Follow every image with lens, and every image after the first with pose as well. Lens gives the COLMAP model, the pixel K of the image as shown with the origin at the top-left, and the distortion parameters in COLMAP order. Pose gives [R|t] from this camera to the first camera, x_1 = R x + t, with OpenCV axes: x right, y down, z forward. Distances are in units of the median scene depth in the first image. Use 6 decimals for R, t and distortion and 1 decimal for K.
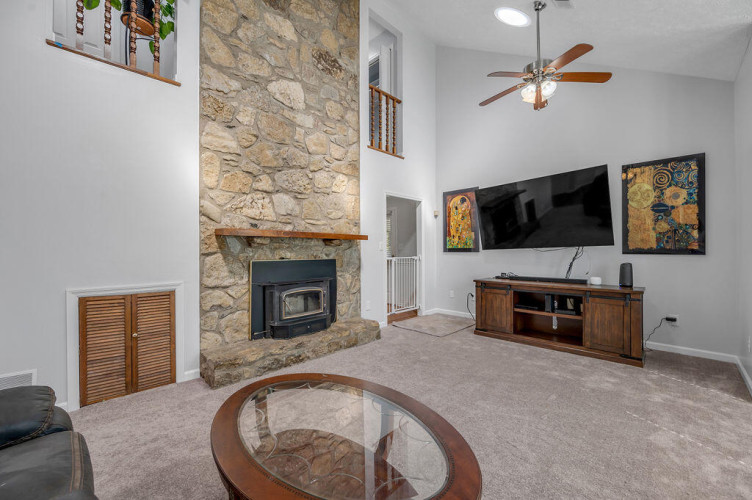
lens RADIAL K [[302.2, 0, 375.1], [0, 302.2, 247.9], [0, 0, 1]] dist [0.001822, 0.000043]
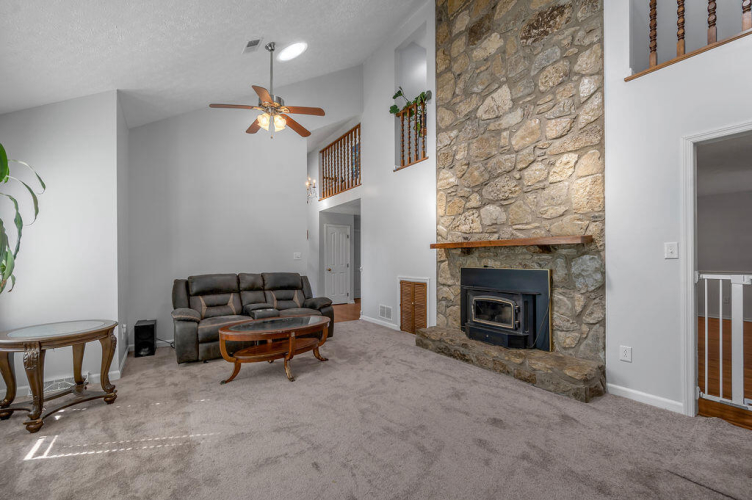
lens RADIAL K [[302.2, 0, 379.4], [0, 302.2, 258.7], [0, 0, 1]] dist [0.001822, 0.000043]
pose [[-0.159991, 0.001181, -0.987118, 0.922881], [0.010808, 0.999941, -0.000555, 0.004049], [0.987059, -0.010757, -0.159994, 0.913458]]
